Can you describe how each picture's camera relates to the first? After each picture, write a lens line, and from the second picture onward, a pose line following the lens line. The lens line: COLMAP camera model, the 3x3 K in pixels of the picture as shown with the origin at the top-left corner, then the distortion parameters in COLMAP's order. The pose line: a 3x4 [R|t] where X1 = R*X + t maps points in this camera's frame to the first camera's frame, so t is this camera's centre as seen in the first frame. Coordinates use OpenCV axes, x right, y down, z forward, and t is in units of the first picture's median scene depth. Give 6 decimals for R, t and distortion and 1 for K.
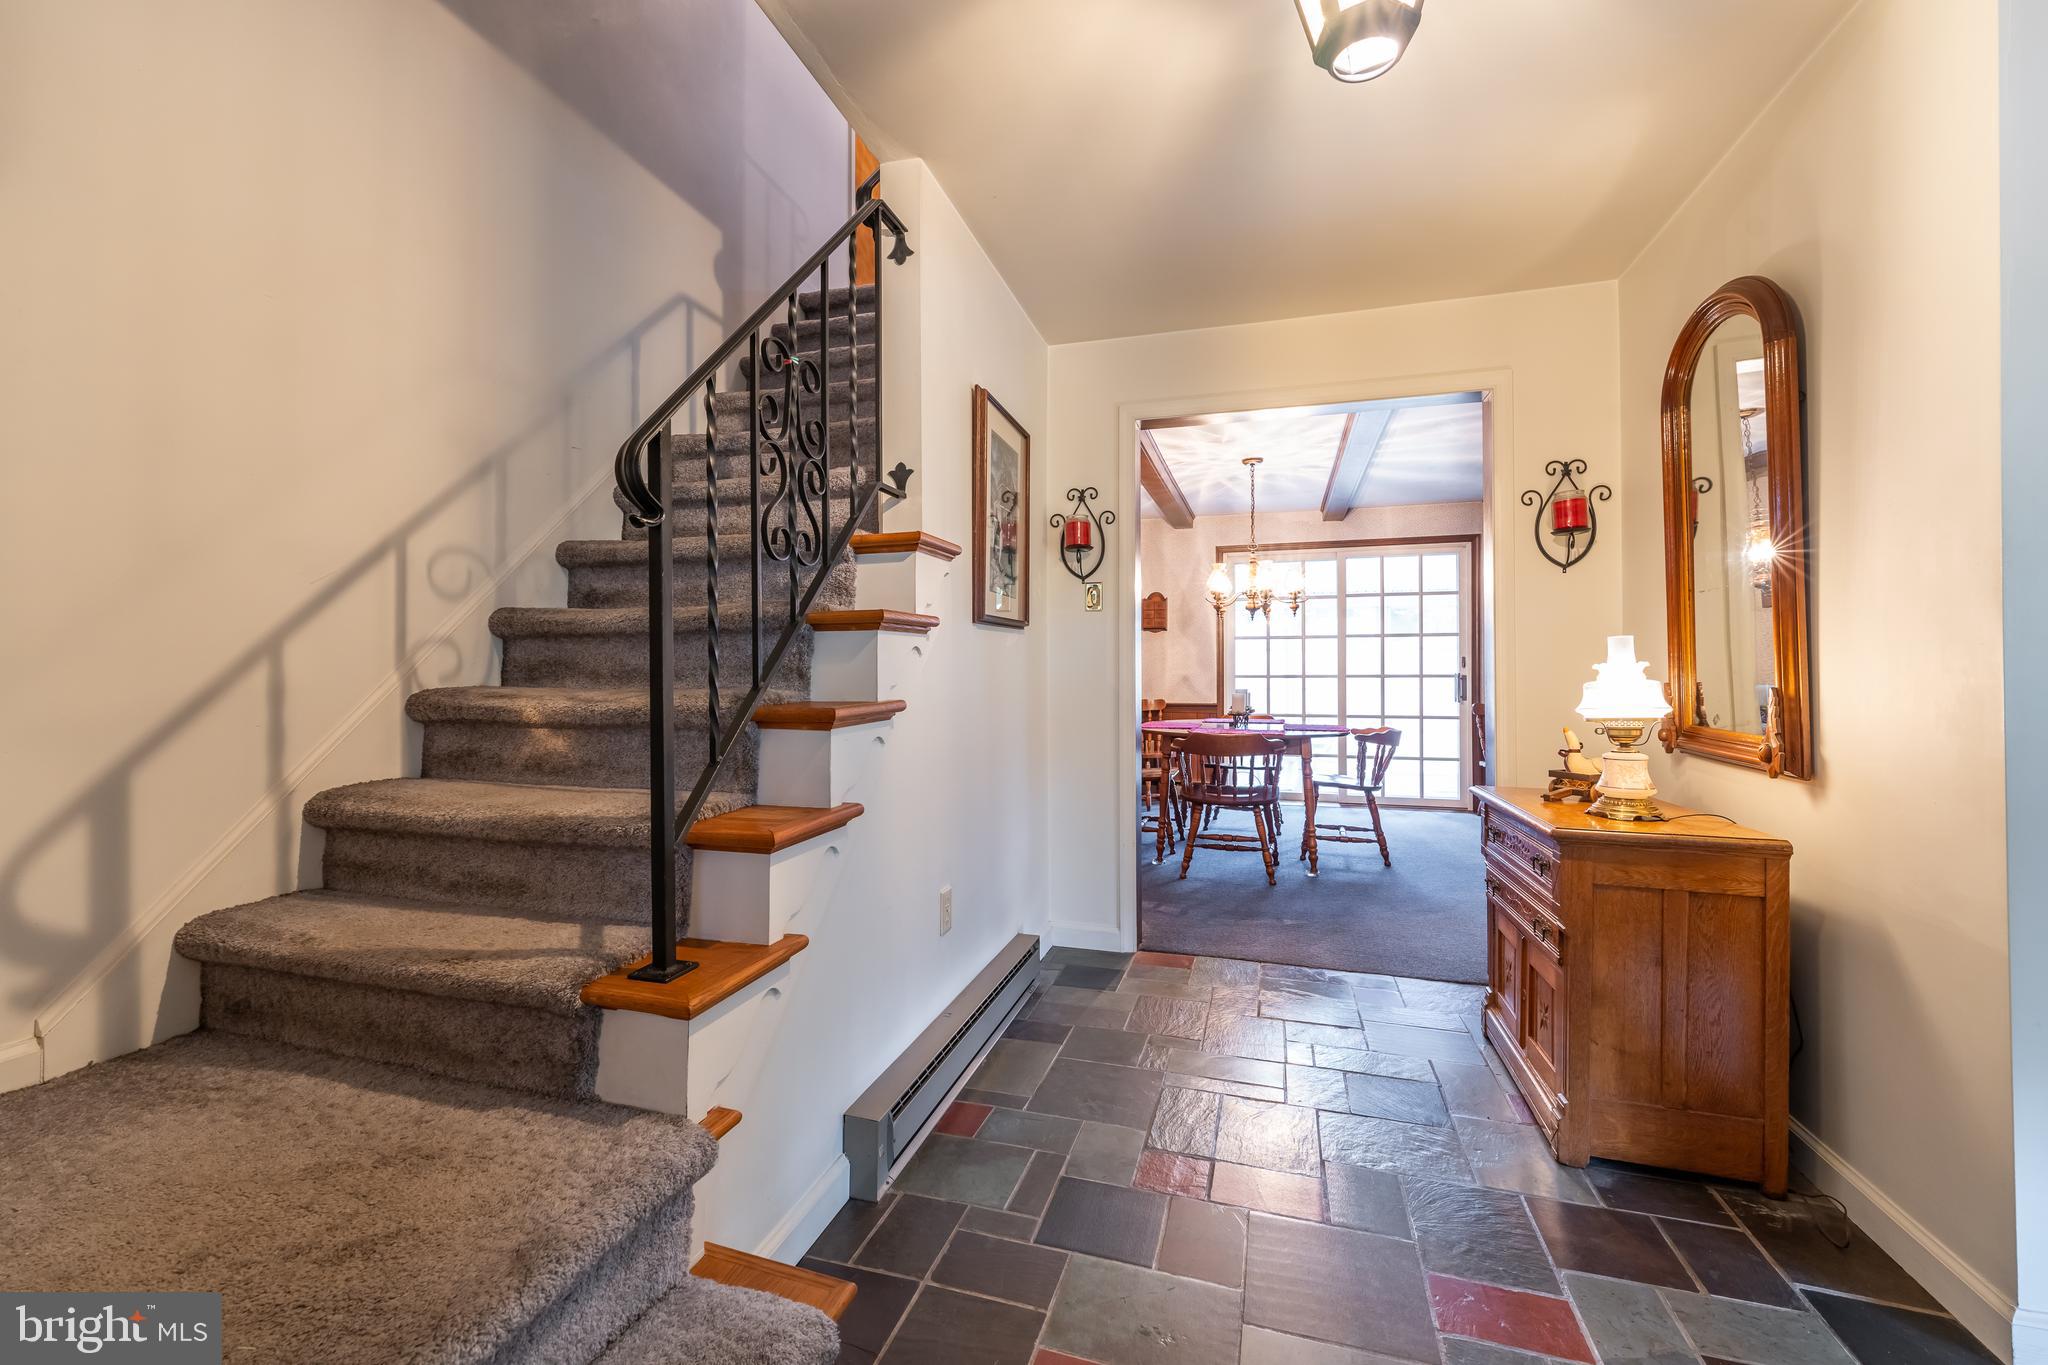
lens RADIAL K [[828.0, 0, 1006.8], [0, 828.0, 666.3], [0, 0, 1]] dist [0.000476, -0.000015]
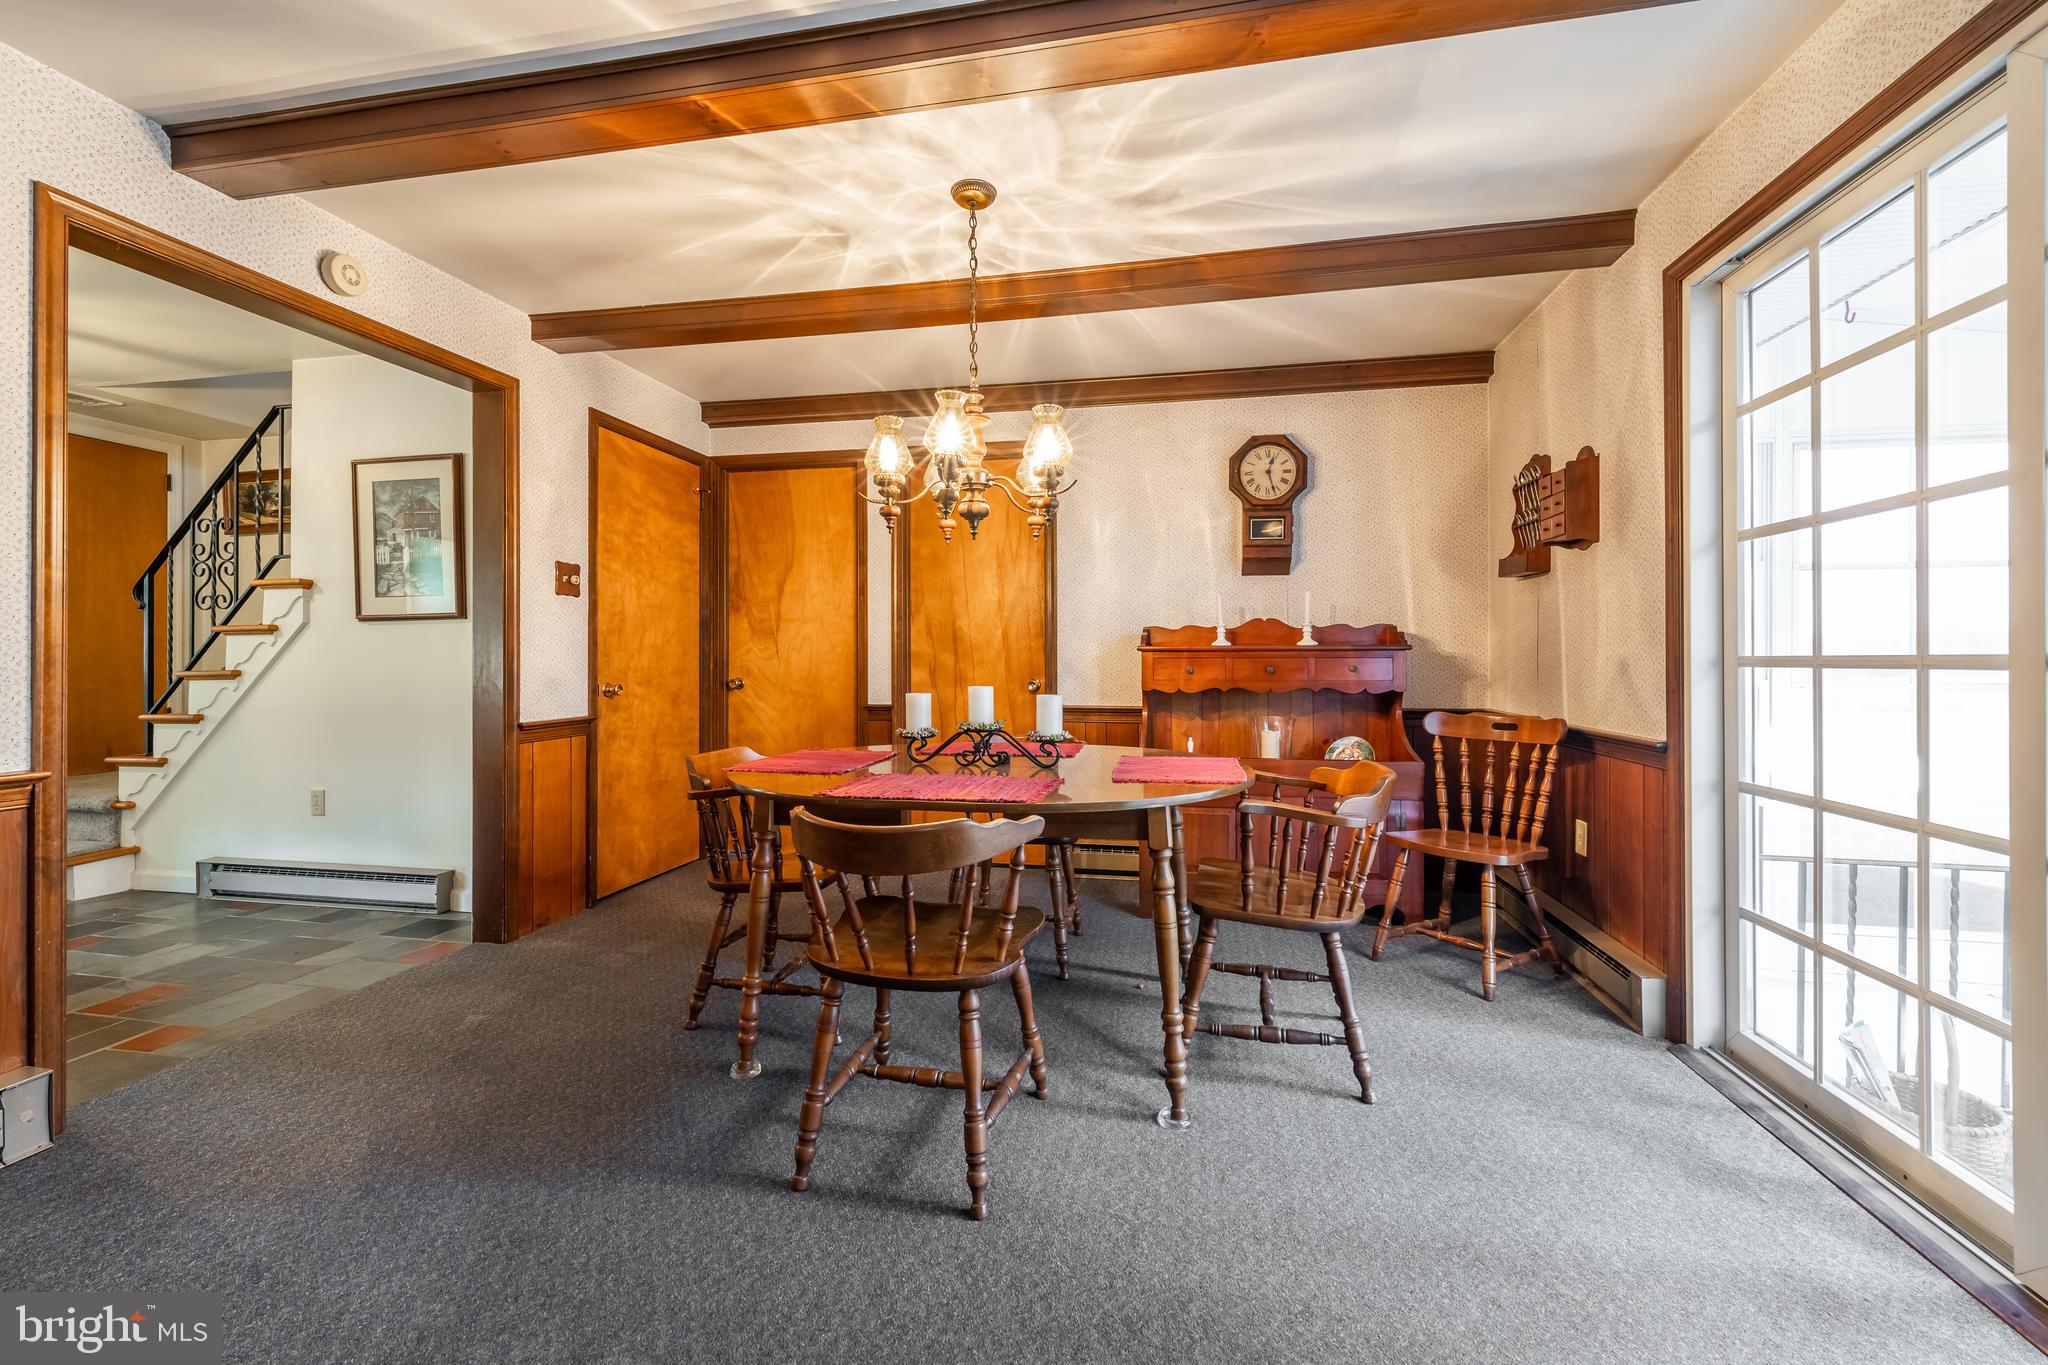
lens RADIAL K [[837.9, 0, 1022.5], [0, 837.9, 659.9], [0, 0, 1]] dist [-0.000144, -0.000120]
pose [[0.120714, -0.000735, -0.992687, 0.607987], [0.010280, 0.999947, 0.000510, 0.010152], [0.992634, -0.010267, 0.120715, 0.767994]]
